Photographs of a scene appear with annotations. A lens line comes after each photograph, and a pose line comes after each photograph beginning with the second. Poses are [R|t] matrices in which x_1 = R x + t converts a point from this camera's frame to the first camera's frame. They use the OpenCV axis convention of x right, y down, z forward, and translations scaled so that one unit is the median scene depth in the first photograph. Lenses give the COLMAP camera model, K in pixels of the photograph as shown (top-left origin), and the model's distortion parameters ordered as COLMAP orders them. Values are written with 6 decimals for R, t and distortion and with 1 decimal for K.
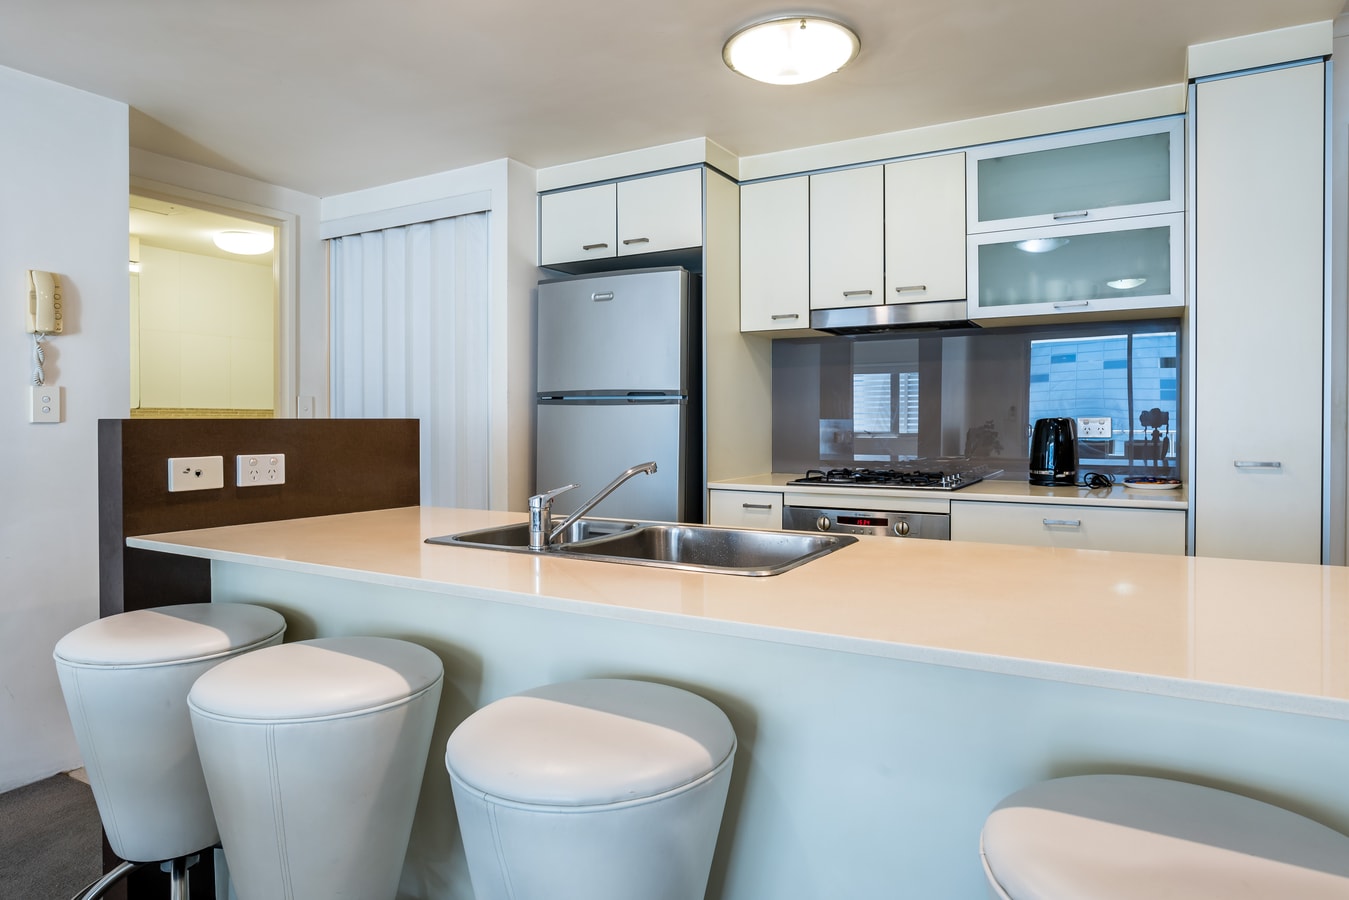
lens RADIAL K [[810.0, 0, 674.5], [0, 810.0, 450.0], [0, 0, 1]] dist [-0.003390, -0.001120]
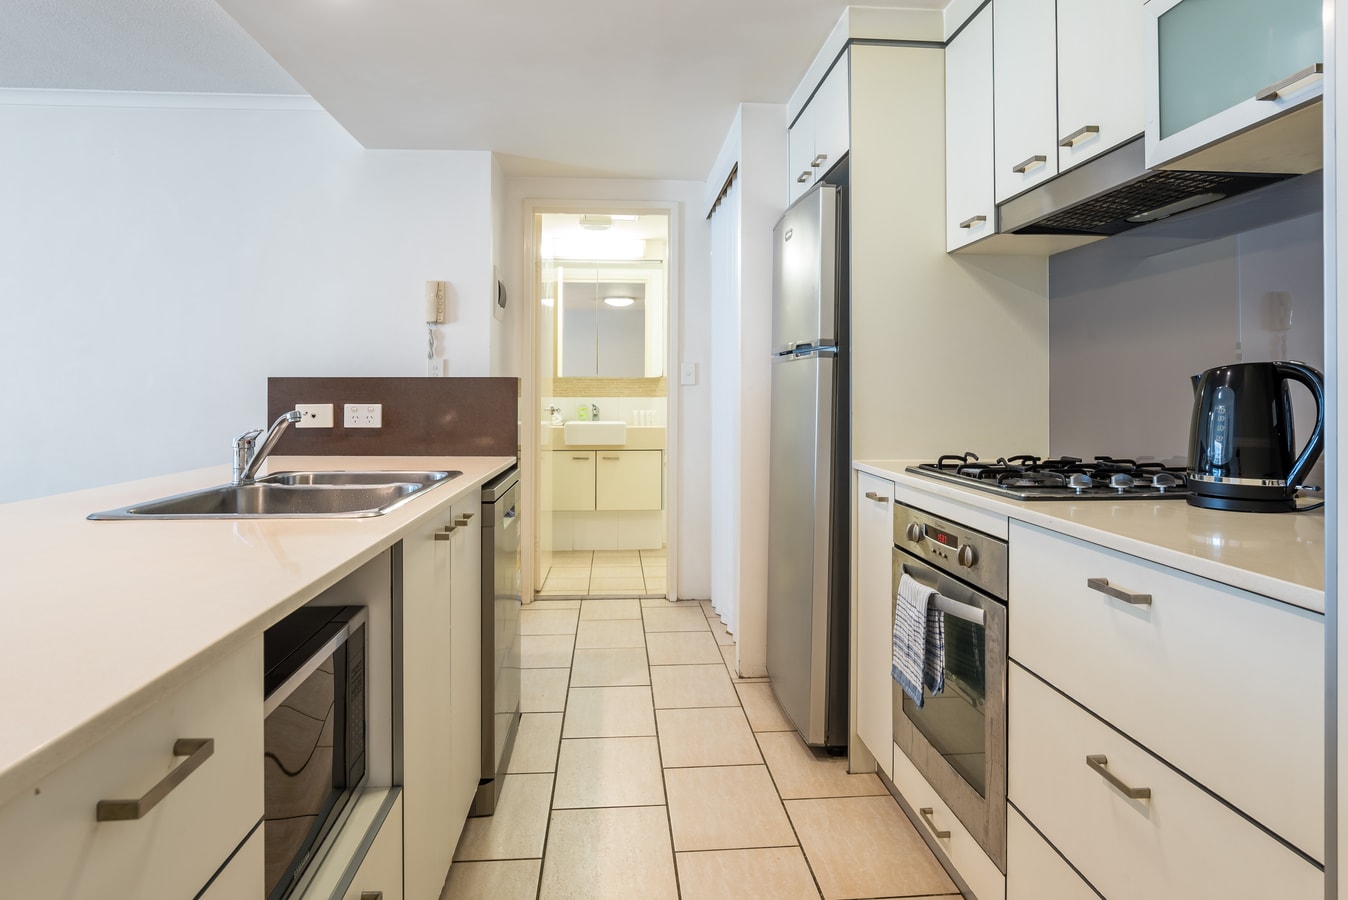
lens RADIAL K [[838.5, 0, 675.8], [0, 838.5, 393.6], [0, 0, 1]] dist [0.001741, 0.000089]
pose [[0.562054, 0.000658, -0.827100, 0.716220], [-0.034005, 0.999173, -0.022313, 0.001170], [0.826401, 0.040666, 0.561611, 0.518993]]
